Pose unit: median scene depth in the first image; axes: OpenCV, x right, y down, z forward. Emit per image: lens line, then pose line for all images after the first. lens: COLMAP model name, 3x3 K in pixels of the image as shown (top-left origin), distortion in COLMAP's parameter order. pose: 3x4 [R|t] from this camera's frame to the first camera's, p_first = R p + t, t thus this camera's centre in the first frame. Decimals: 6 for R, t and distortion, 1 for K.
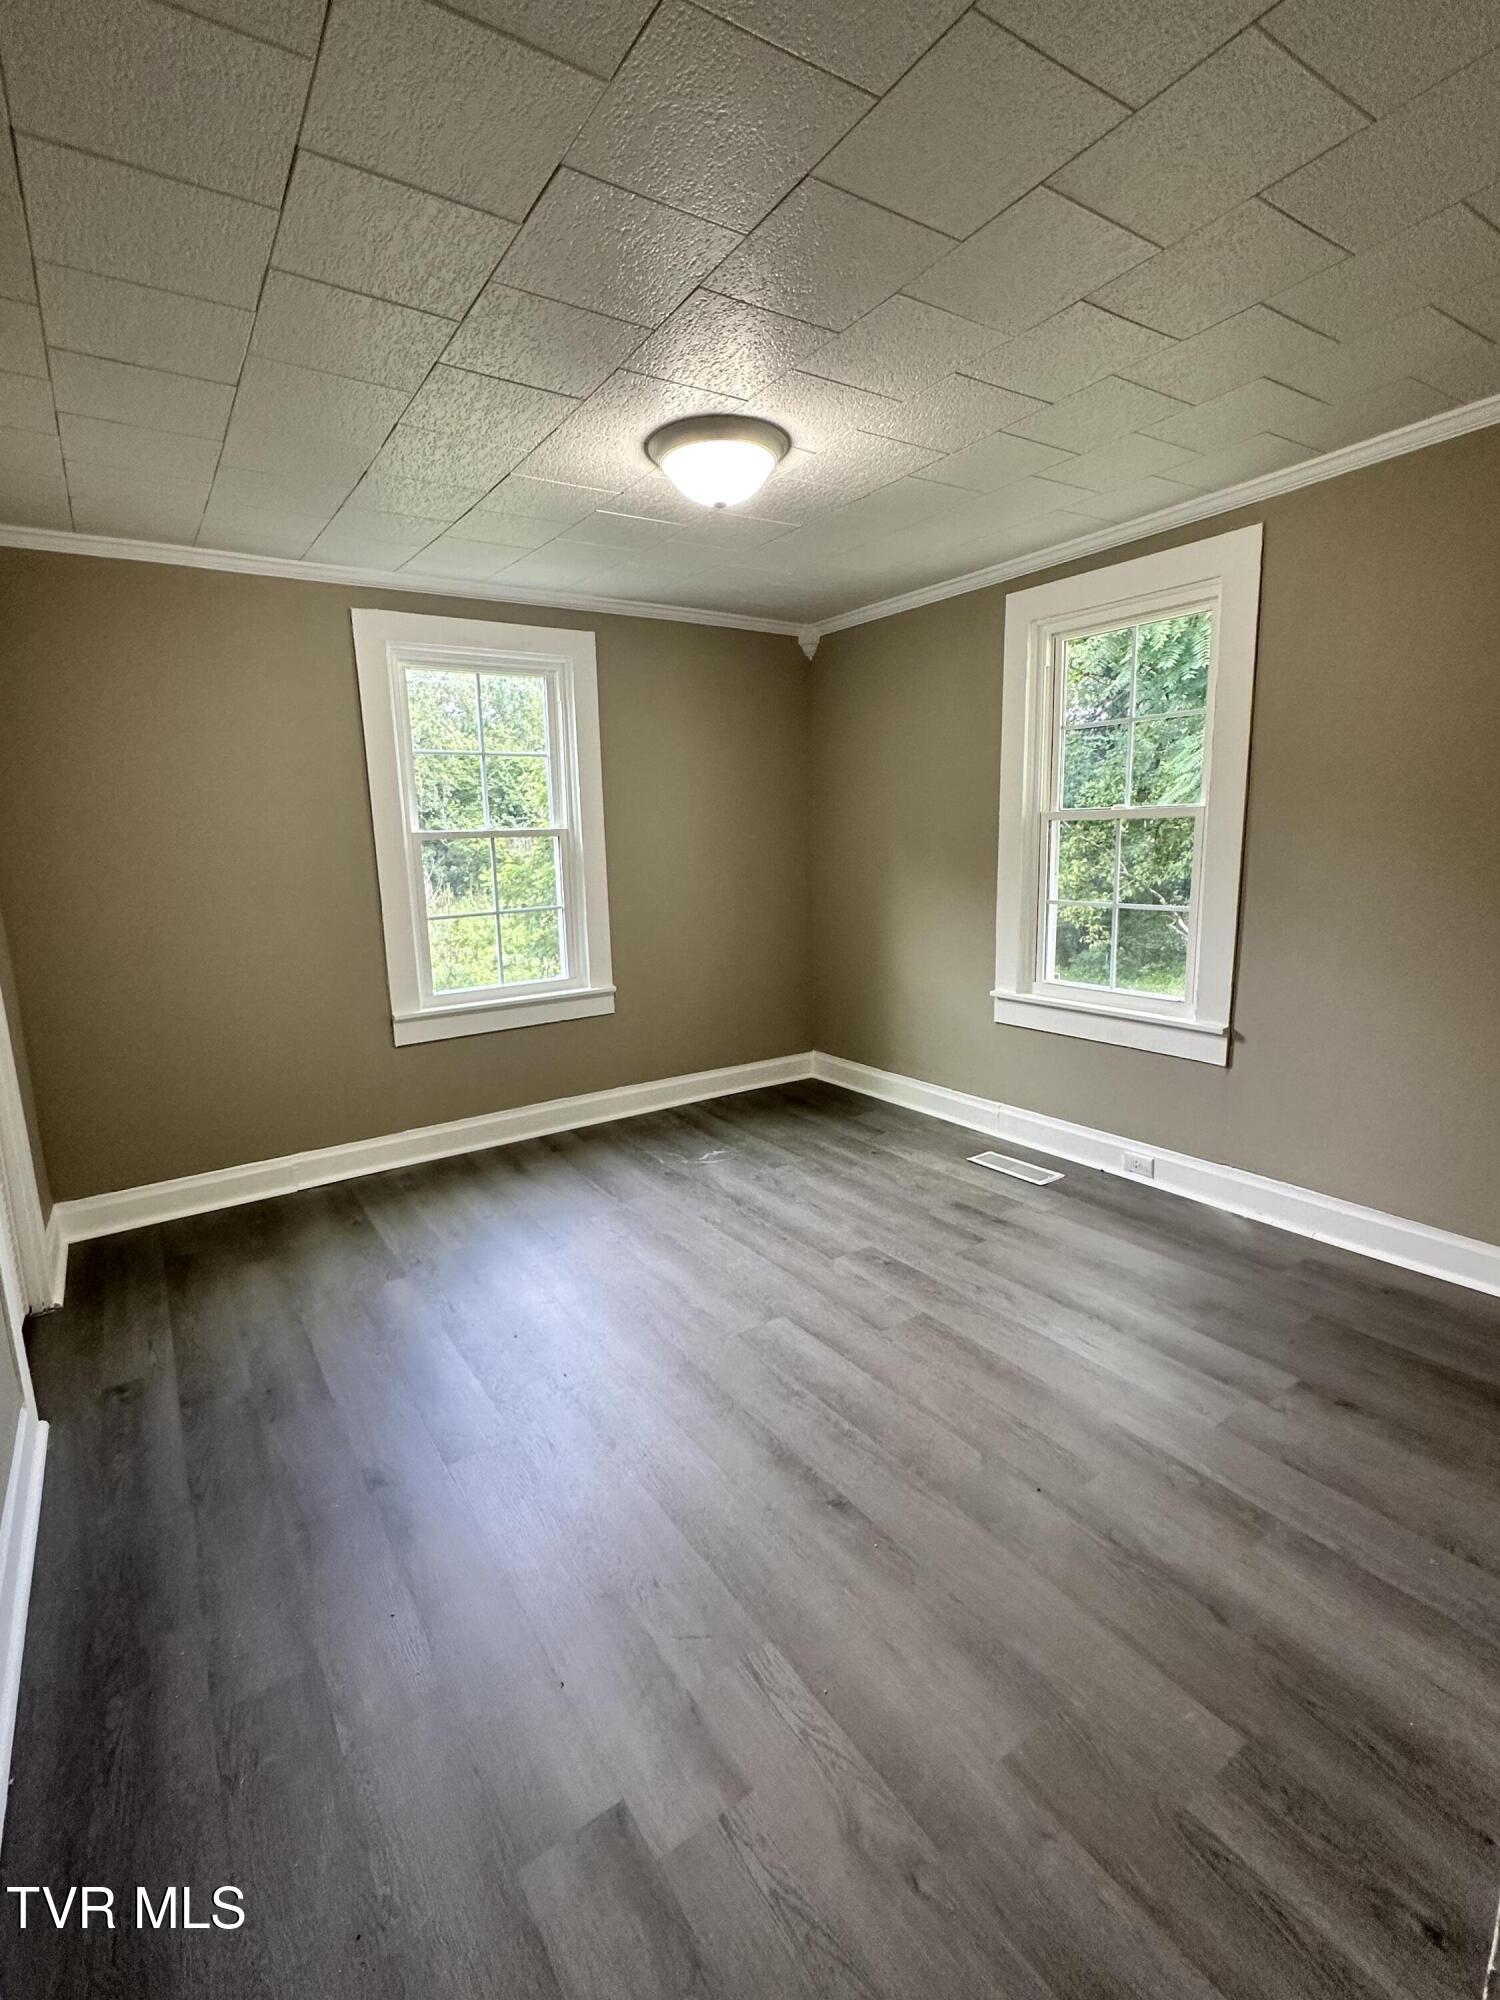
lens RADIAL K [[919.8, 0, 750.0], [0, 919.8, 1000.0], [0, 0, 1]] dist [-0.000151, 0.000121]
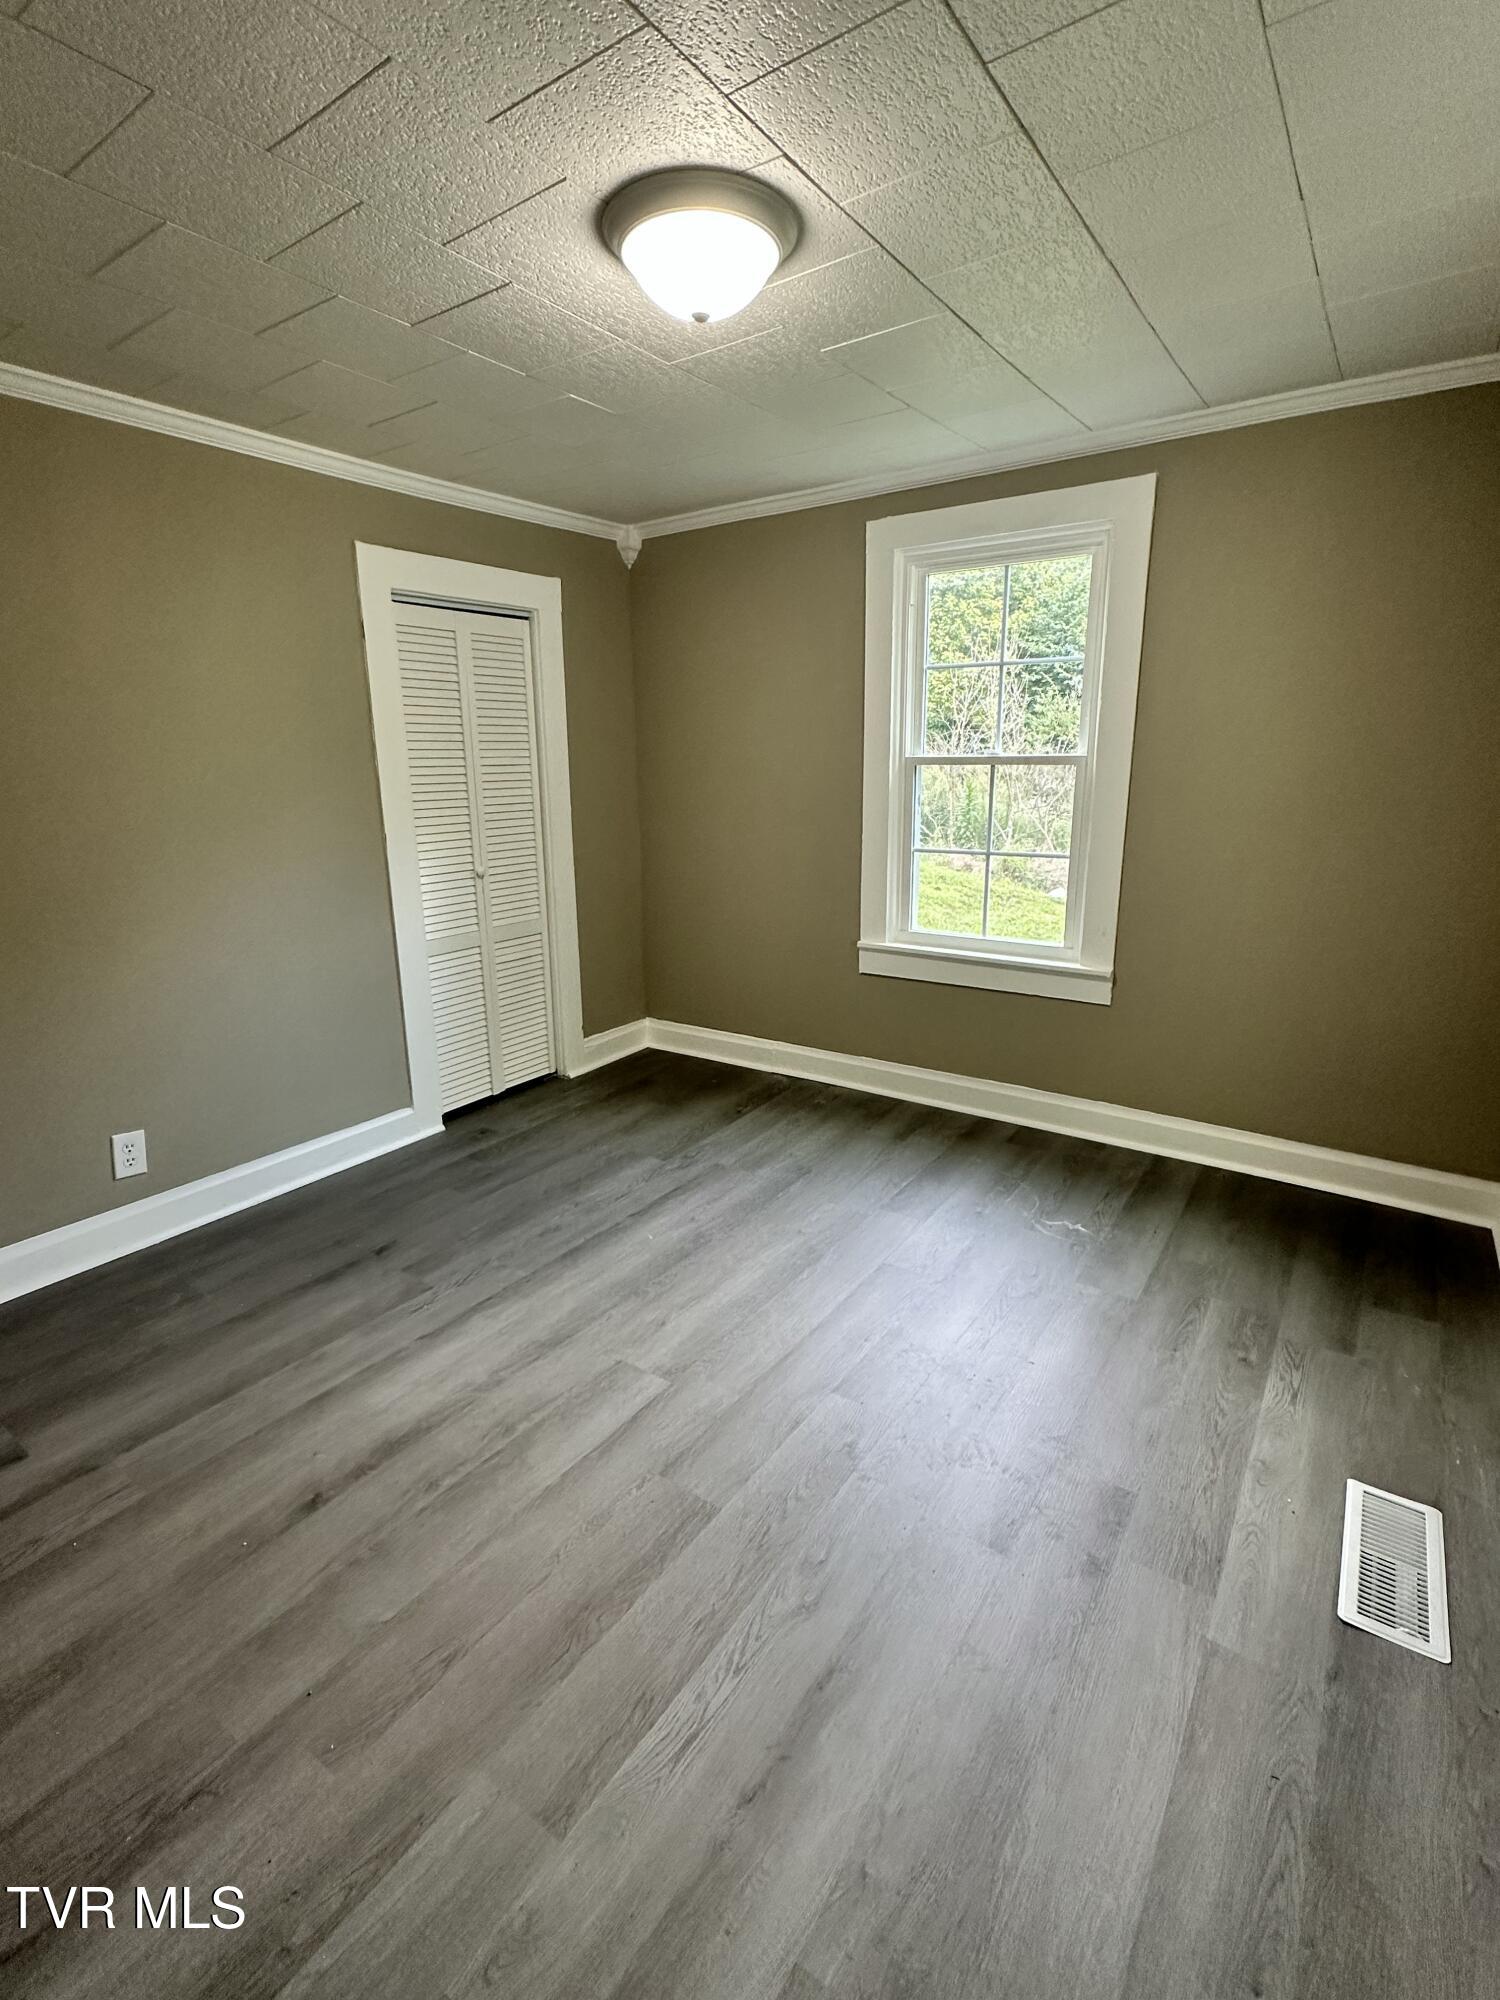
lens RADIAL K [[919.8, 0, 750.0], [0, 919.8, 1000.0], [0, 0, 1]] dist [-0.000151, 0.000121]
pose [[0.355572, 0.262970, -0.896892, 0.502118], [-0.171604, 0.961659, 0.213928, -0.119709], [0.918761, 0.077843, 0.387065, 0.520220]]
